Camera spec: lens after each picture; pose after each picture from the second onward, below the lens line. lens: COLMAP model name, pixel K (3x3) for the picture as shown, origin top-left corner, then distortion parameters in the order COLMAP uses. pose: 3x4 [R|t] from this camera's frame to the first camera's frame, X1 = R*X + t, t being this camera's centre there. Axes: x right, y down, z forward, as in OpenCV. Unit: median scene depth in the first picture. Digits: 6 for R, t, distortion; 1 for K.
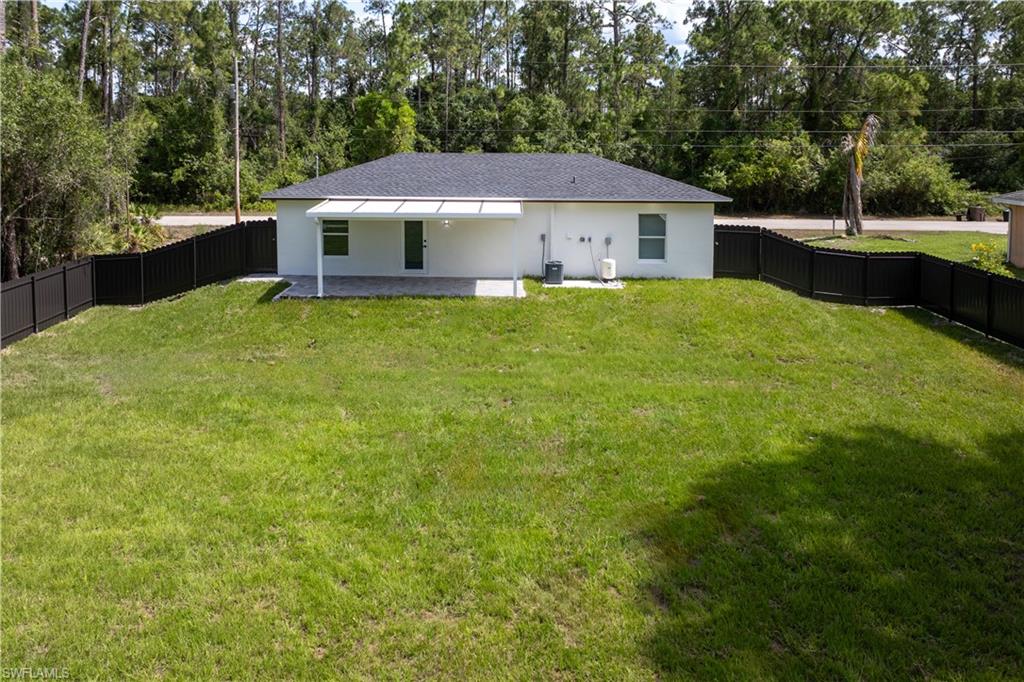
lens RADIAL K [[755.0, 0, 514.1], [0, 755.0, 286.5], [0, 0, 1]] dist [-0.029995, 0.000636]
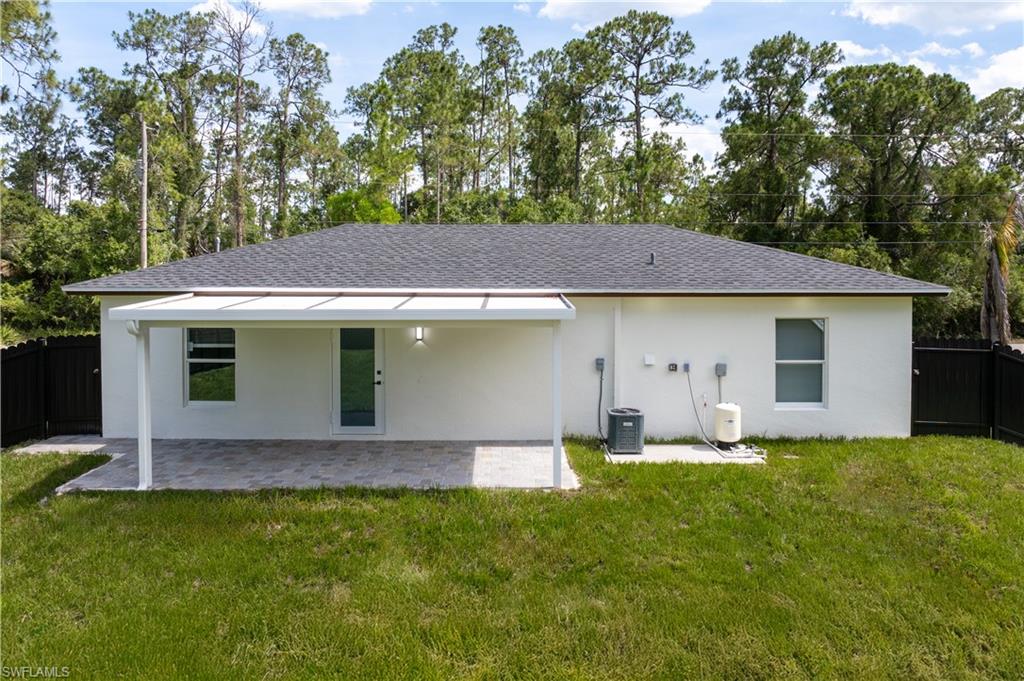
lens RADIAL K [[755.0, 0, 514.1], [0, 755.0, 286.0], [0, 0, 1]] dist [-0.029995, 0.000636]
pose [[0.999963, -0.007969, 0.003354, -0.023540], [0.008440, 0.983956, -0.178213, -0.024498], [-0.001880, 0.178235, 0.983986, 0.460904]]
